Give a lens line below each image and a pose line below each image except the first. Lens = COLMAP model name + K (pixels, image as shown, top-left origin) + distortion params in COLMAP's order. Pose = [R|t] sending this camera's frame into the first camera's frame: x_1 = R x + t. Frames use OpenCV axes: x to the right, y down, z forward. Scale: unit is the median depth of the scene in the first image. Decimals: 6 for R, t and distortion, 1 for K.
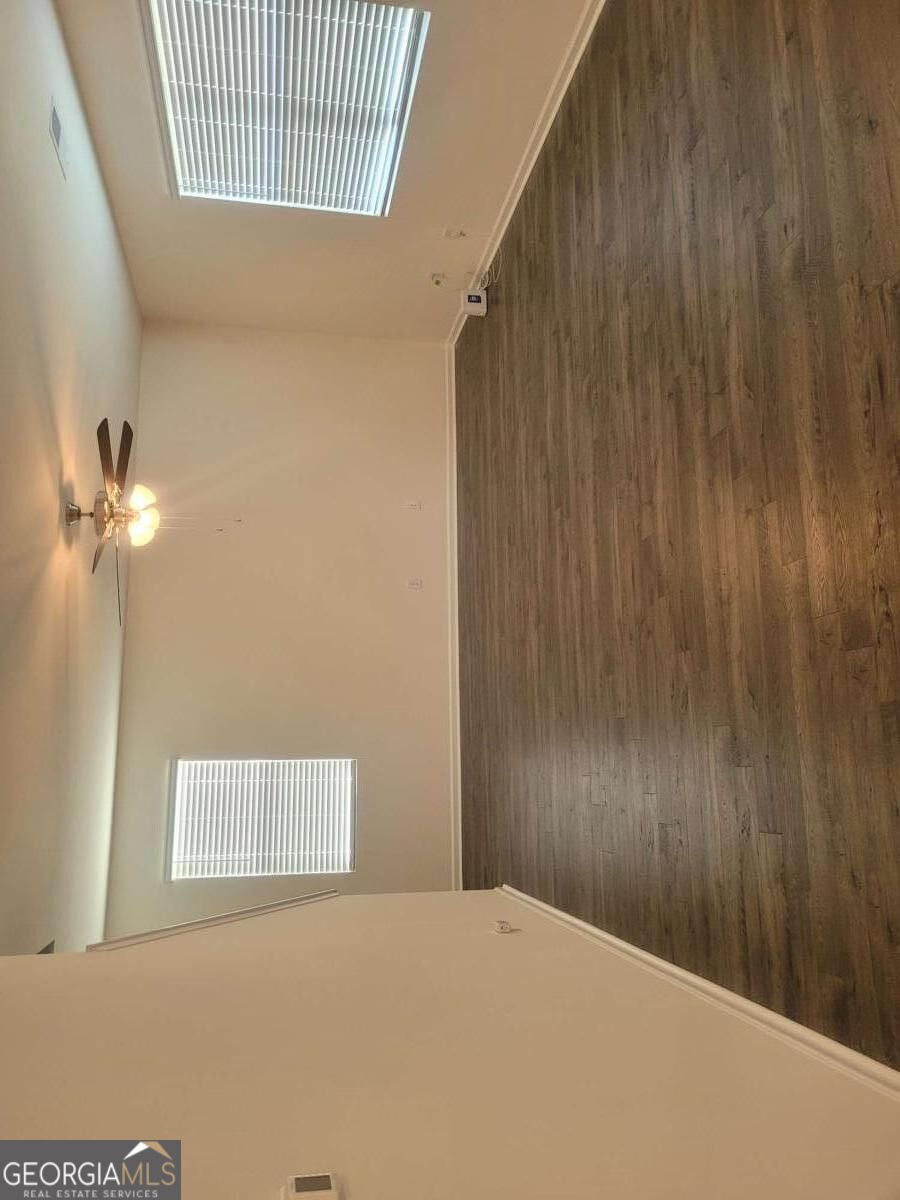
lens RADIAL K [[901.1, 0, 452.0], [0, 901.1, 577.9], [0, 0, 1]] dist [0.048713, -0.033797]
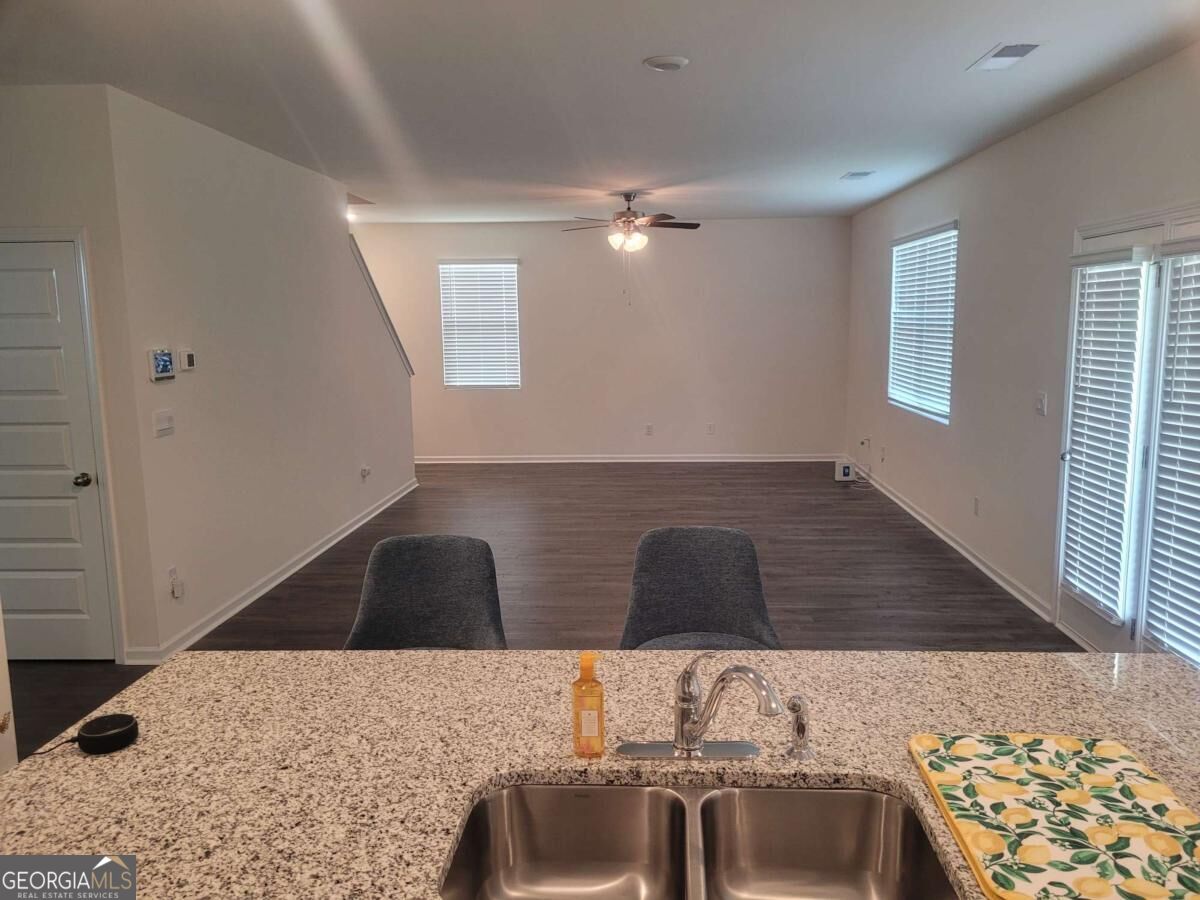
lens RADIAL K [[901.1, 0, 623.5], [0, 901.1, 450.9], [0, 0, 1]] dist [0.048713, -0.033797]
pose [[-0.008334, 0.998780, -0.048674, 0.079317], [-0.970601, 0.003630, 0.240667, -0.401029], [0.240550, 0.049249, 0.969387, -0.432080]]
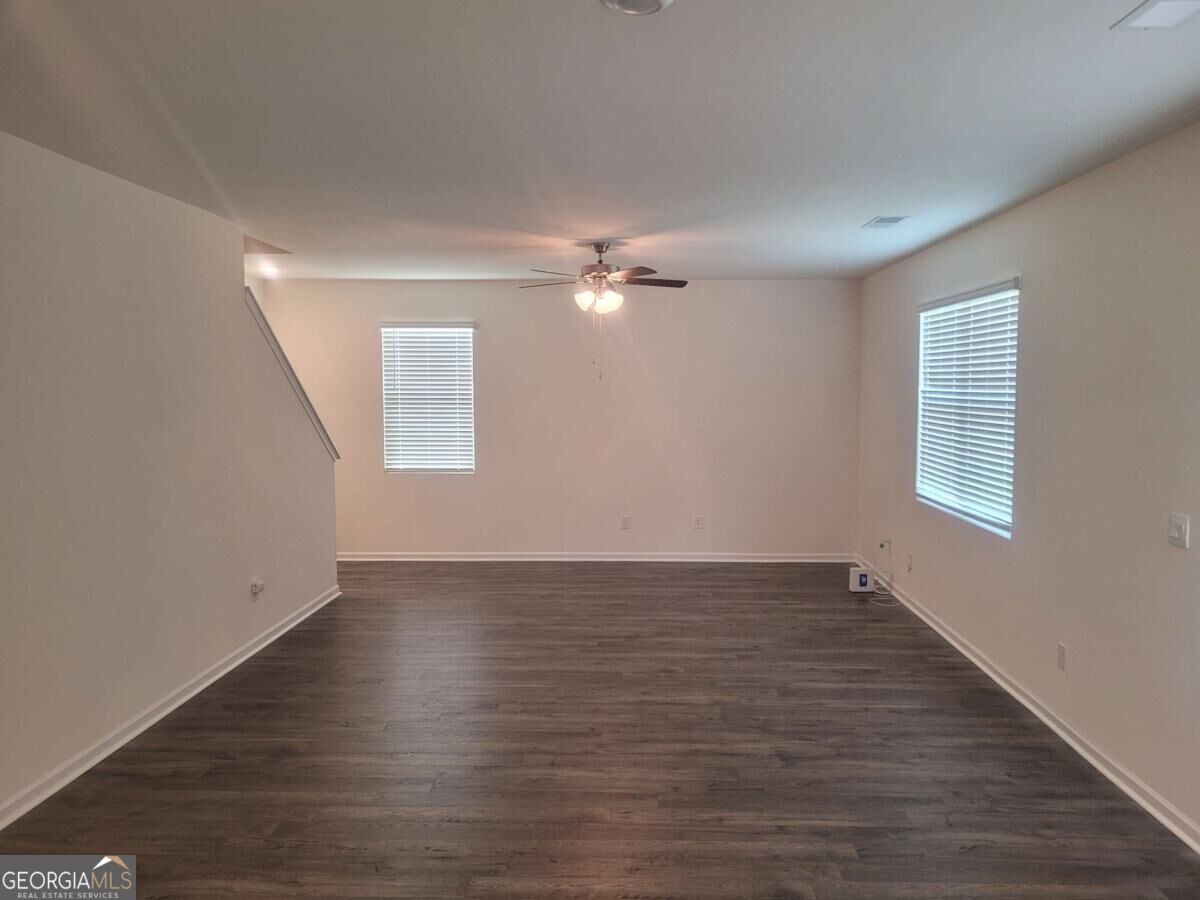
lens RADIAL K [[901.1, 0, 623.5], [0, 901.1, 450.9], [0, 0, 1]] dist [0.048713, -0.033797]
pose [[-0.015753, 0.992378, -0.122222, 0.010706], [-0.974674, 0.012031, 0.223308, -0.352534], [0.223077, 0.122644, 0.967055, -0.150466]]
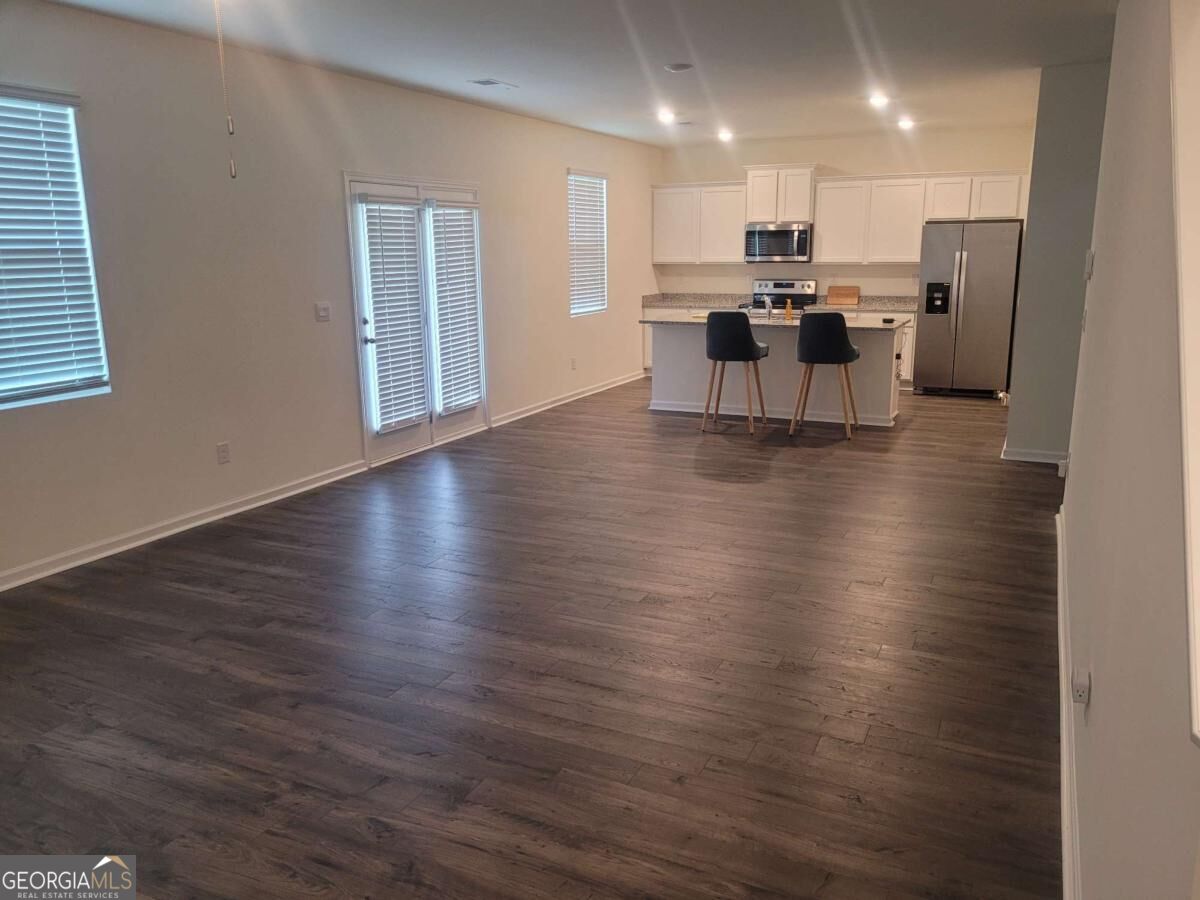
lens RADIAL K [[901.1, 0, 623.5], [0, 901.1, 450.9], [0, 0, 1]] dist [0.048713, -0.033797]
pose [[0.097913, 0.917310, 0.385947, -0.258798], [0.808400, 0.152874, -0.568435, 0.377922], [-0.580432, 0.367657, -0.726585, 1.247069]]
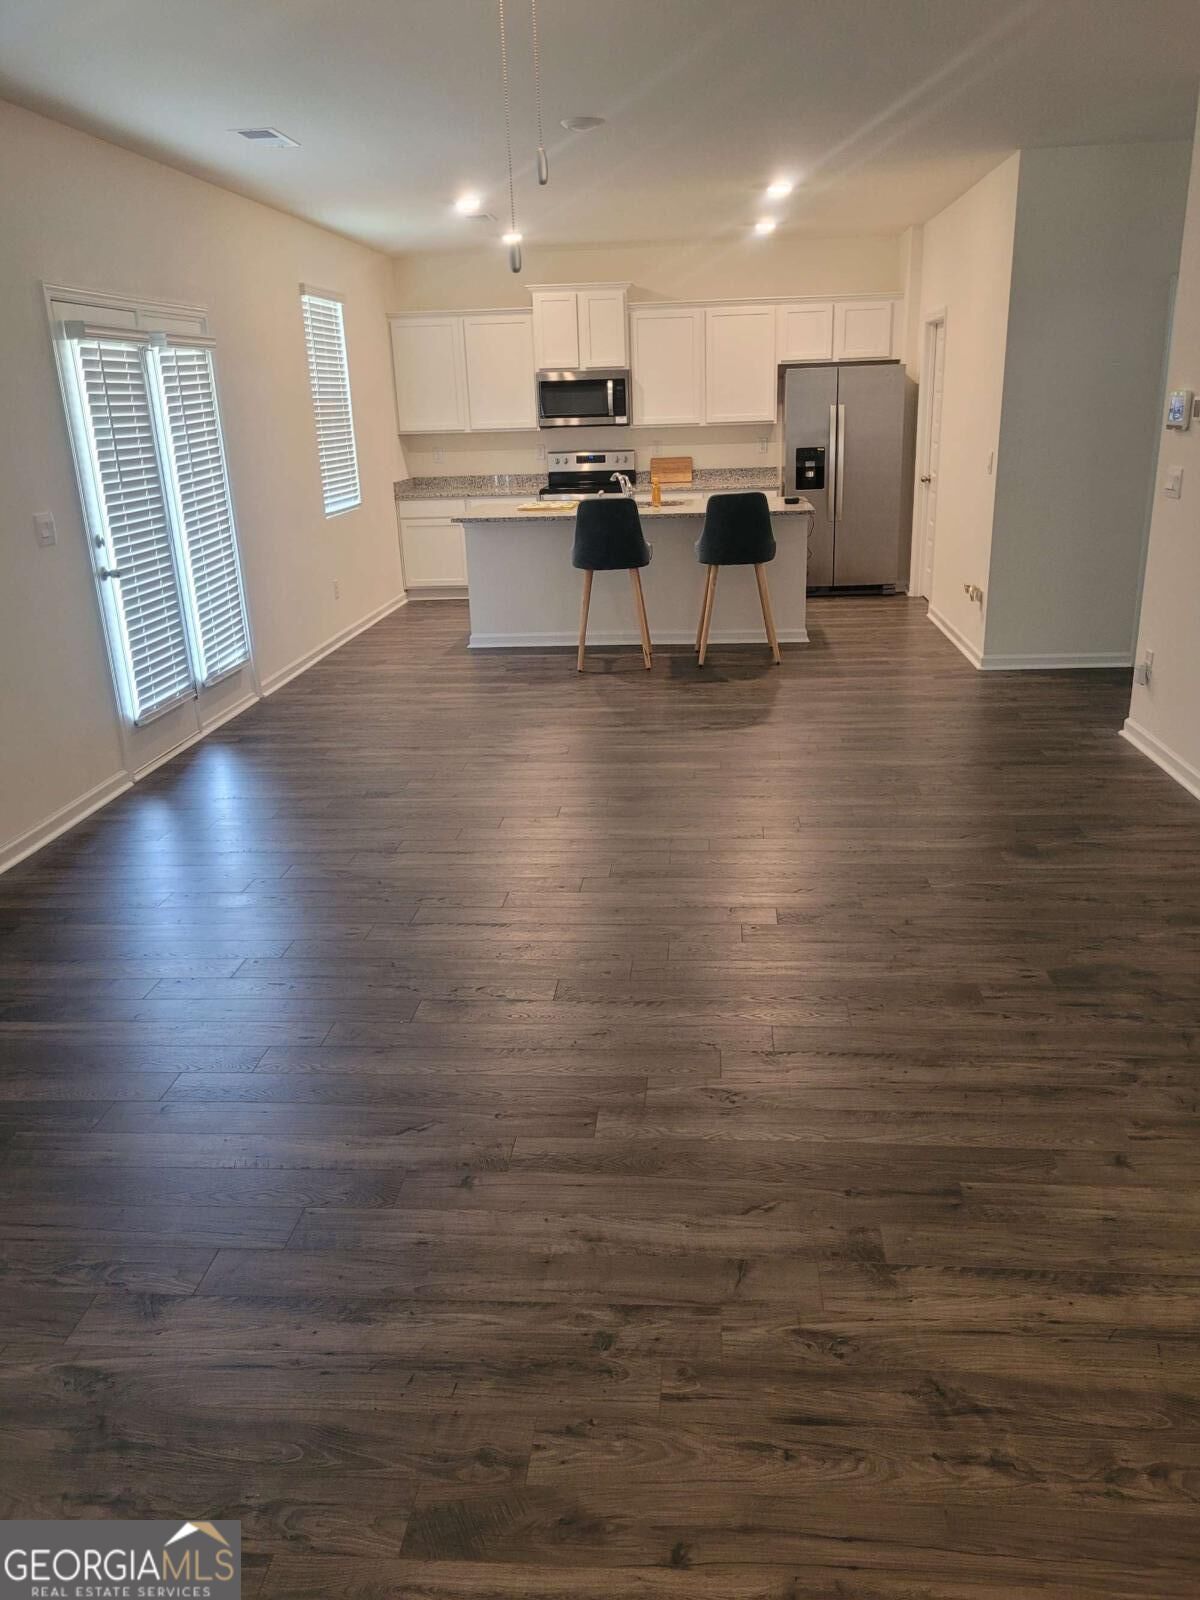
lens RADIAL K [[1206.4, 0, 627.5], [0, 1206.4, 806.7], [0, 0, 1]] dist [0.037766, -0.007761]
pose [[0.055224, 0.866290, 0.496480, -0.262264], [0.963040, 0.085078, -0.255571, 0.064520], [-0.263638, 0.492243, -0.829573, 1.309695]]
